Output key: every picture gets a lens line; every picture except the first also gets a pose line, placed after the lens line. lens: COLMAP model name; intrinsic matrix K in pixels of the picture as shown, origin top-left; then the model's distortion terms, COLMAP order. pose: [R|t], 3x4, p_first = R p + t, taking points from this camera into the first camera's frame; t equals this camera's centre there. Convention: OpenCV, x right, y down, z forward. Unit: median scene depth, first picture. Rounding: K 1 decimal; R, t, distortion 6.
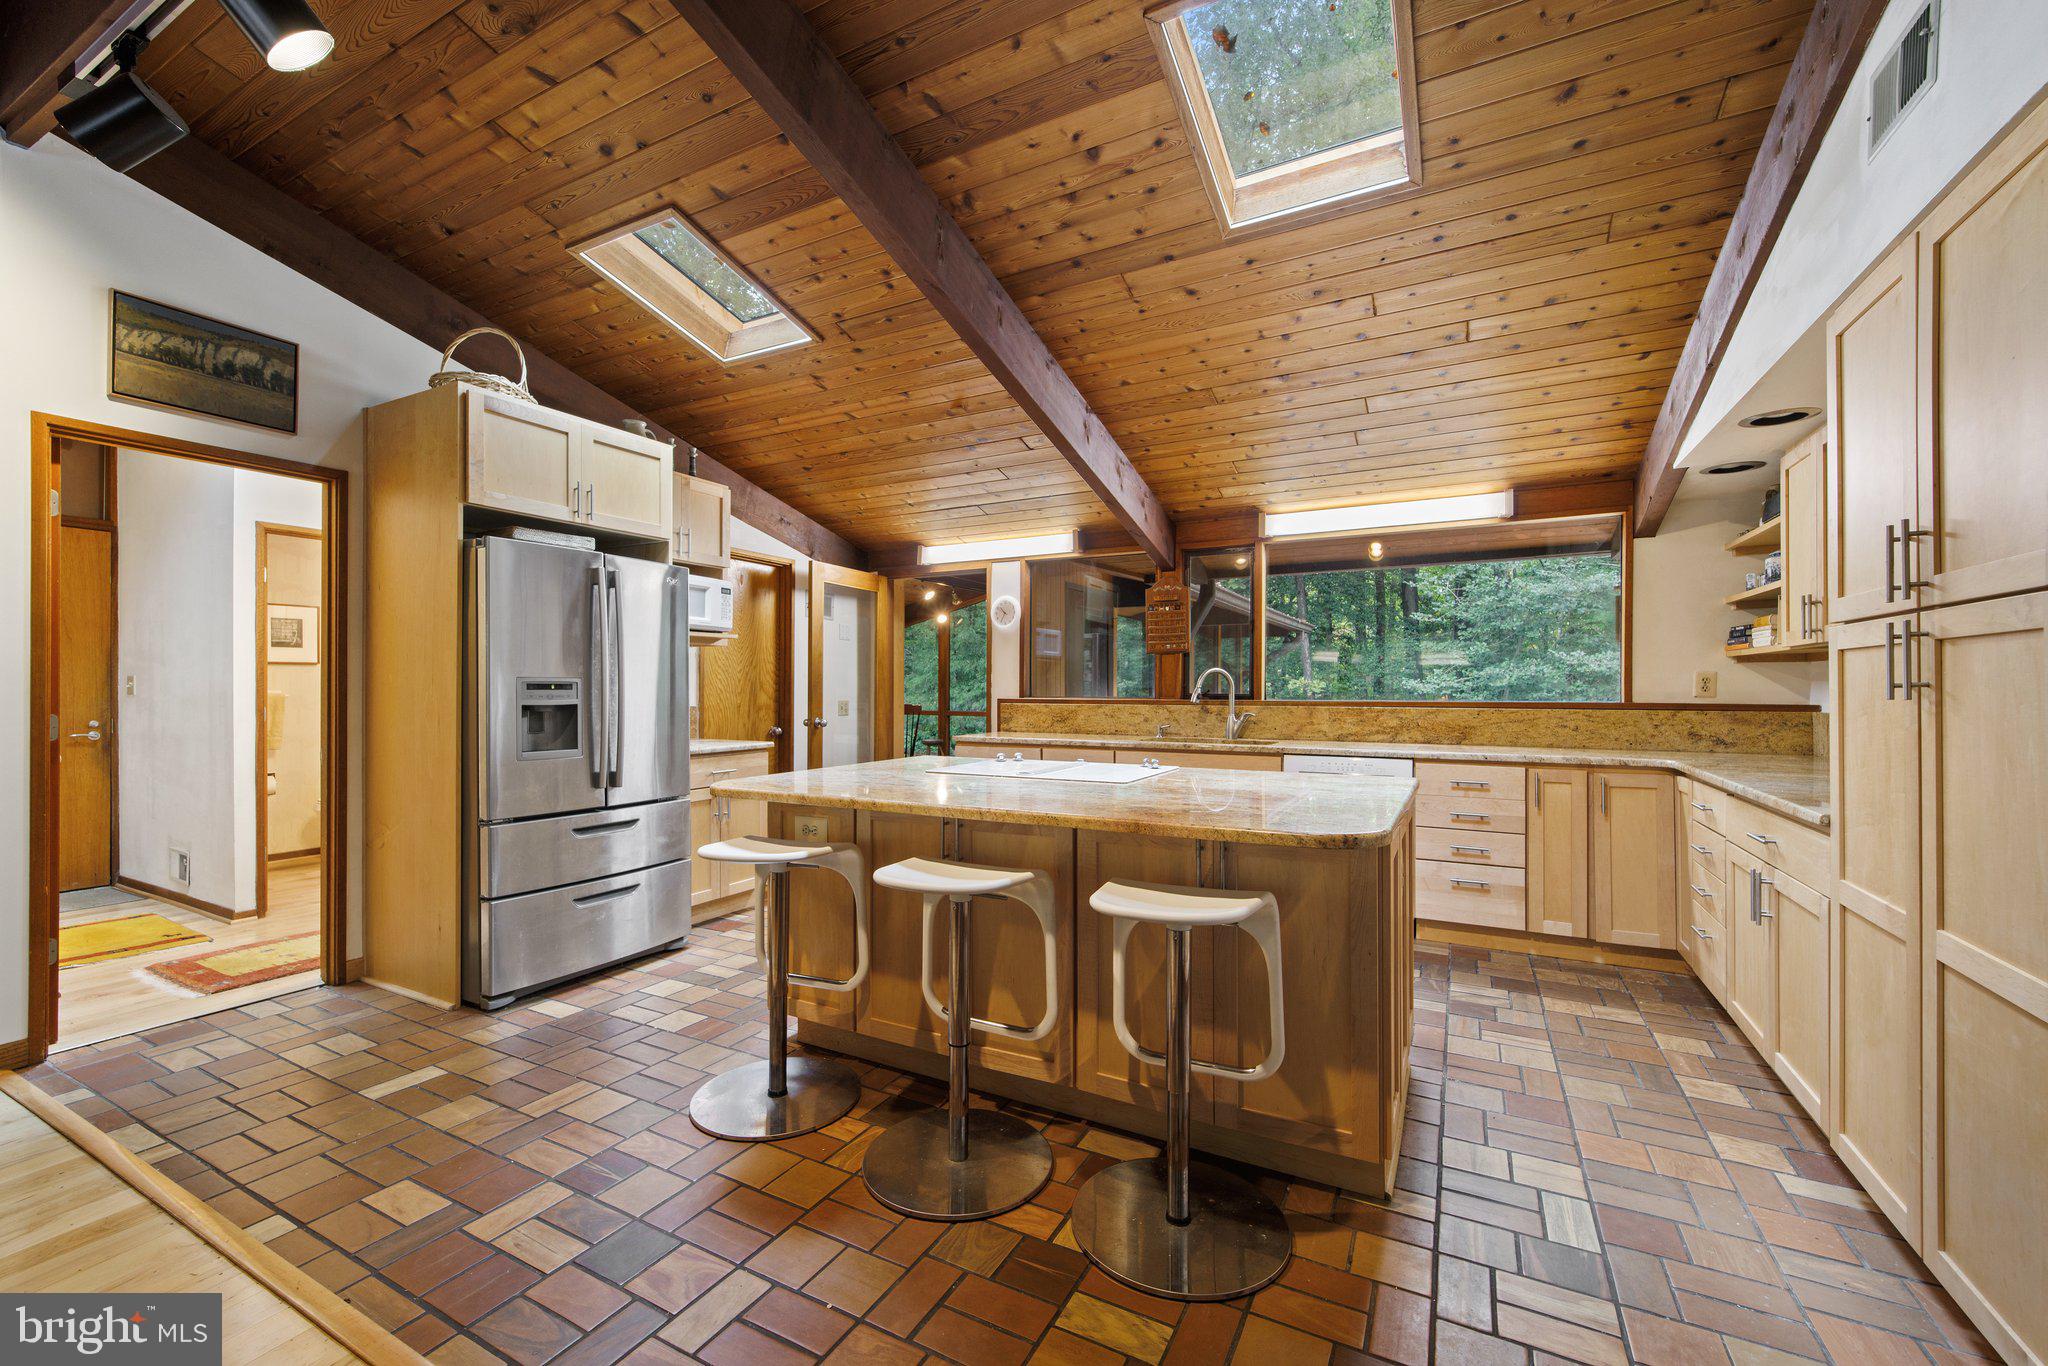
lens RADIAL K [[827.7, 0, 1018.6], [0, 827.7, 688.3], [0, 0, 1]] dist [-0.000739, -0.001762]
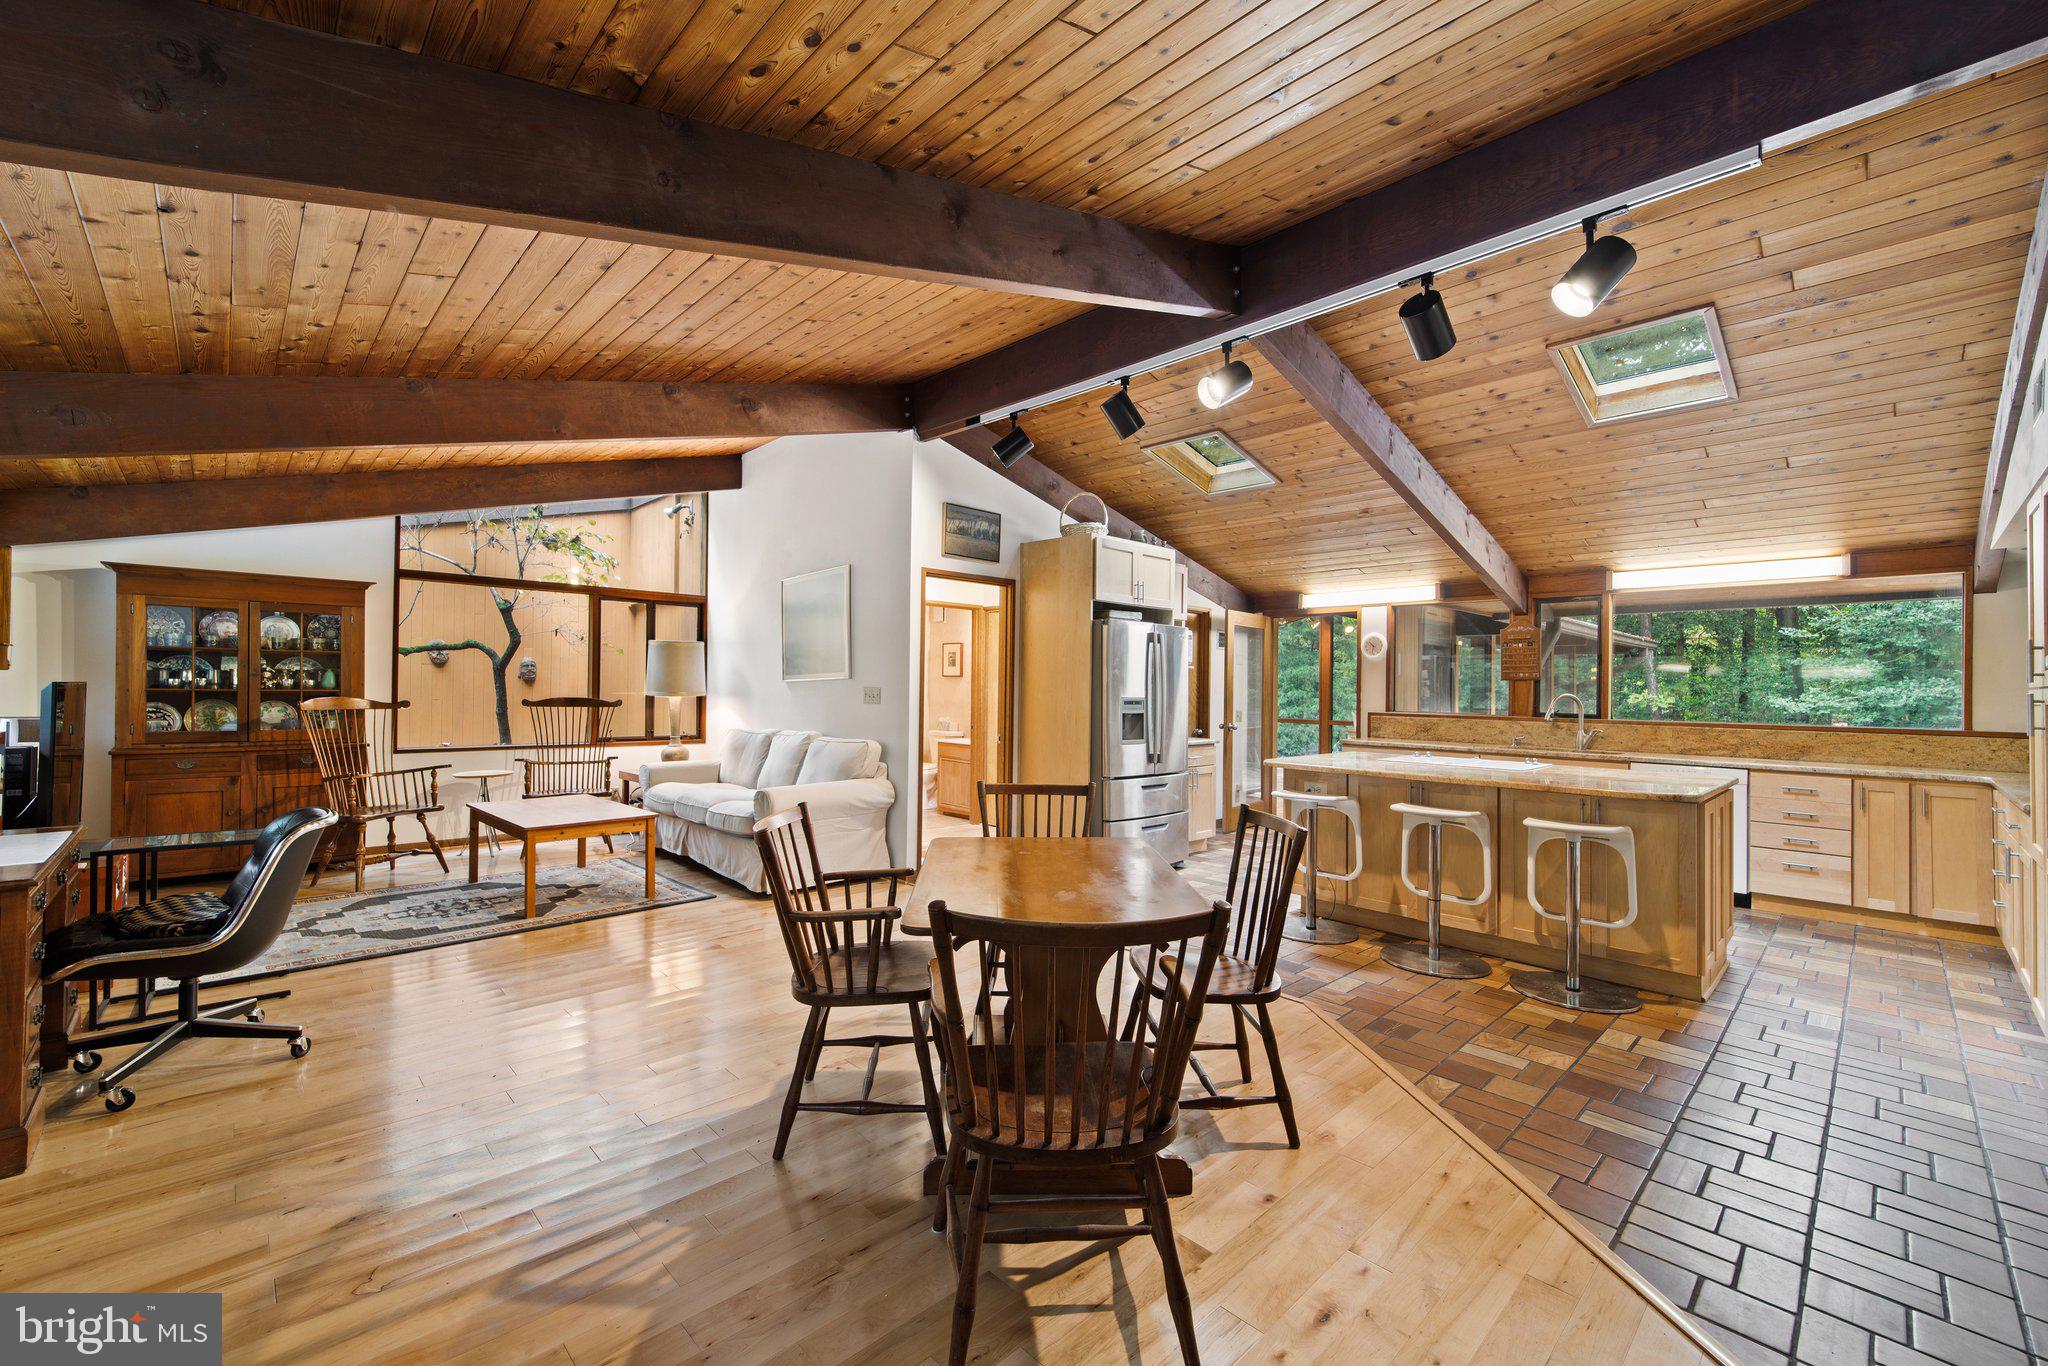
lens RADIAL K [[827.7, 0, 1013.0], [0, 827.7, 673.2], [0, 0, 1]] dist [-0.000739, -0.001762]
pose [[0.948691, 0.009267, -0.316069, -0.238347], [-0.015949, 0.999701, -0.018559, -0.025839], [0.315803, 0.022648, 0.948555, -0.681631]]
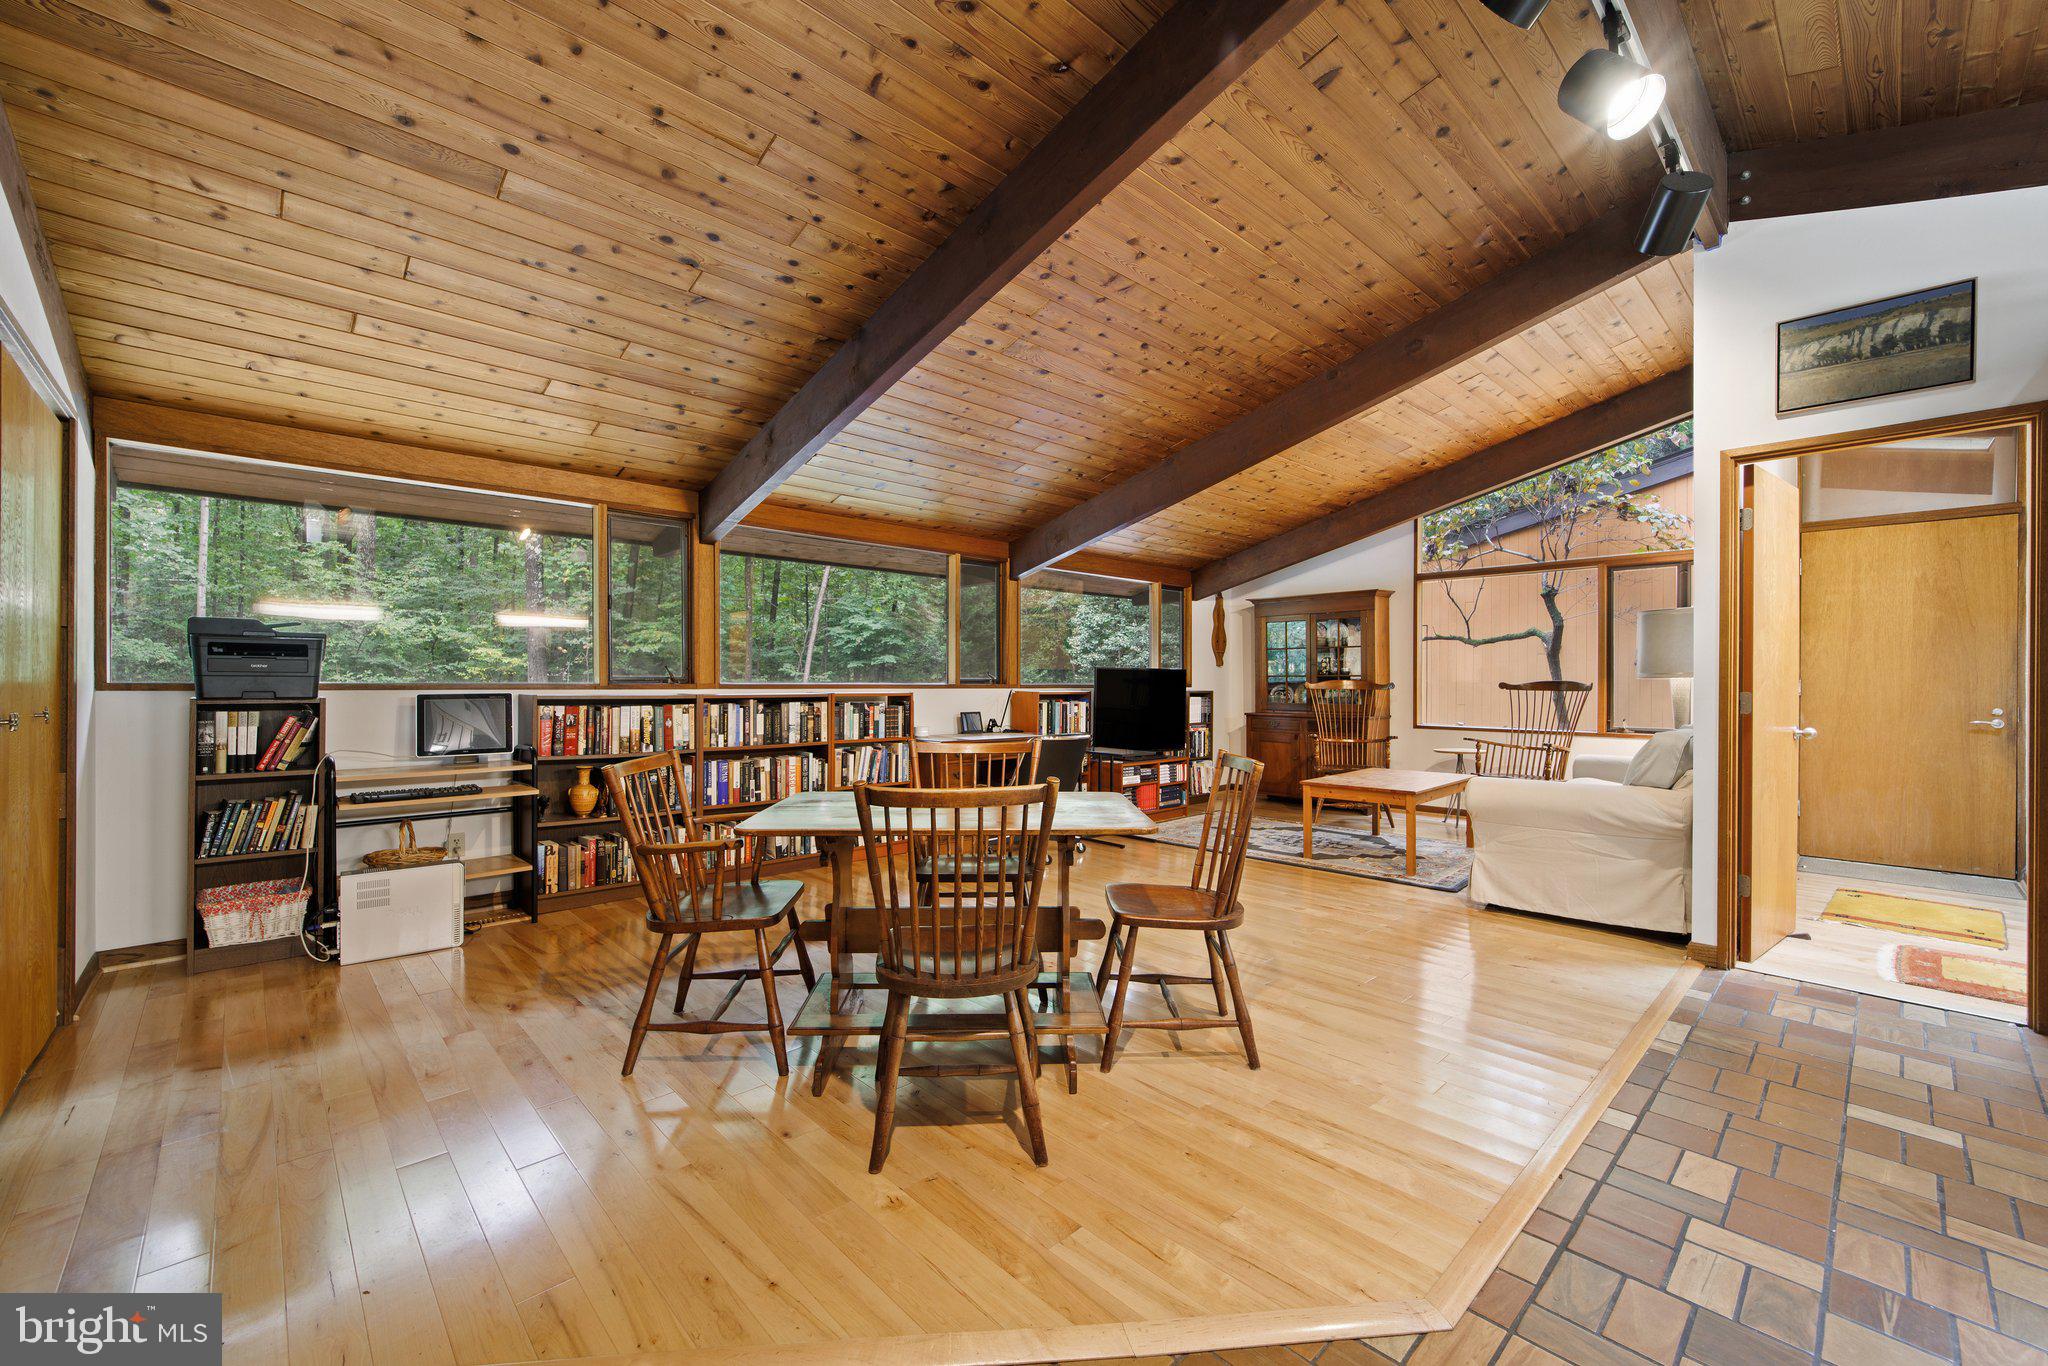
lens RADIAL K [[827.7, 0, 1027.7], [0, 827.7, 678.1], [0, 0, 1]] dist [-0.000739, -0.001762]
pose [[-0.315360, -0.003596, -0.948965, 0.256743], [-0.003730, 0.999990, -0.002550, 0.014340], [0.948965, 0.002735, -0.315370, 0.296060]]
